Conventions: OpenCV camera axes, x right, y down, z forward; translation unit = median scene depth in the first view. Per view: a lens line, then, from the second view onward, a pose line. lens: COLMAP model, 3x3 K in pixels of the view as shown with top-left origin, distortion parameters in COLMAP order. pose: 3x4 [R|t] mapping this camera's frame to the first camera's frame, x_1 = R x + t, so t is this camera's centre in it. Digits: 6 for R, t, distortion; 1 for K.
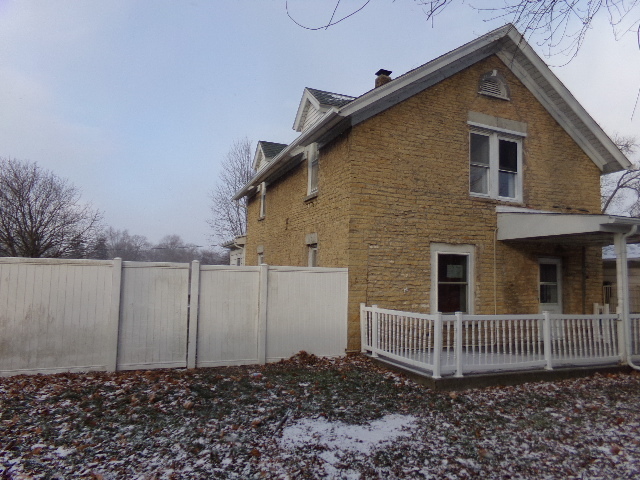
lens RADIAL K [[438.8, 0, 321.1], [0, 438.8, 235.4], [0, 0, 1]] dist [-0.035118, 0.050086]
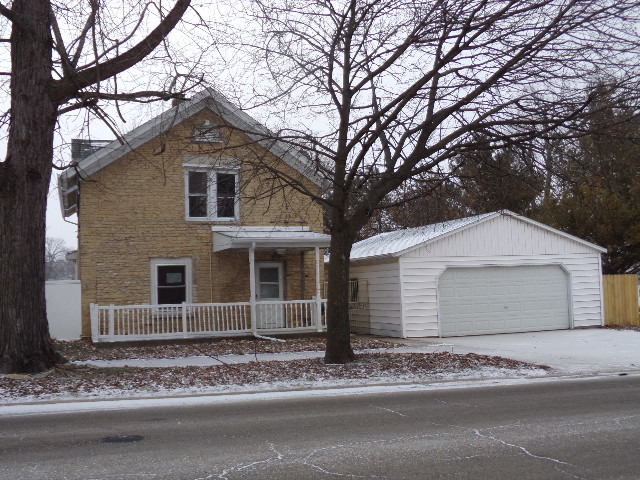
lens RADIAL K [[699.7, 0, 319.7], [0, 699.7, 243.0], [0, 0, 1]] dist [0.006383, 0.000000]
pose [[0.996601, -0.054098, -0.062125, 0.900395], [0.056136, 0.997925, 0.031528, -0.068806], [0.060290, -0.034908, 0.997570, -1.137442]]
